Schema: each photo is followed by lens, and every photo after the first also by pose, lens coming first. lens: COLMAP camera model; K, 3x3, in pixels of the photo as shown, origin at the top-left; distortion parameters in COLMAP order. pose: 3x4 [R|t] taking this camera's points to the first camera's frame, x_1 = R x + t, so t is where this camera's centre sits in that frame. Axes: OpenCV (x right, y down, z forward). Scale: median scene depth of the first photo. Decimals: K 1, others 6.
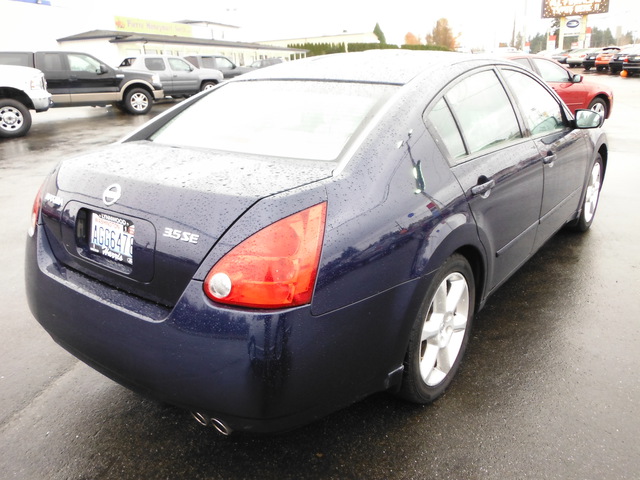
lens RADIAL K [[518.9, 0, 319.9], [0, 518.9, 240.4], [0, 0, 1]] dist [-0.000834, 0.005474]
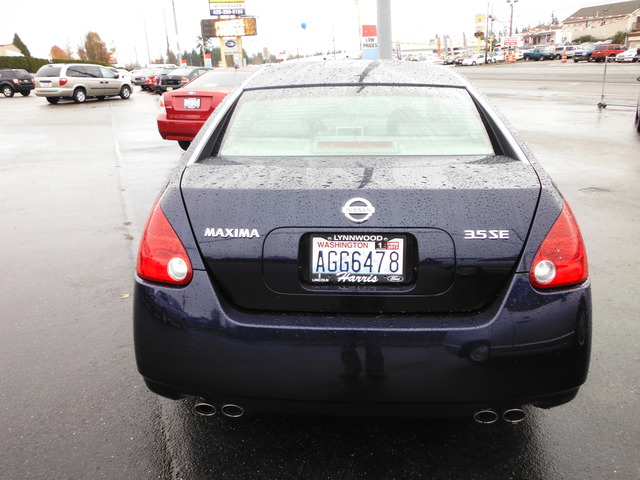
lens RADIAL K [[518.9, 0, 319.9], [0, 518.9, 239.6], [0, 0, 1]] dist [-0.000834, 0.005474]
pose [[0.823927, -0.166175, 0.541784, -0.946824], [0.182014, 0.982986, 0.024699, -0.073087], [-0.536670, 0.078262, 0.840155, 0.298919]]
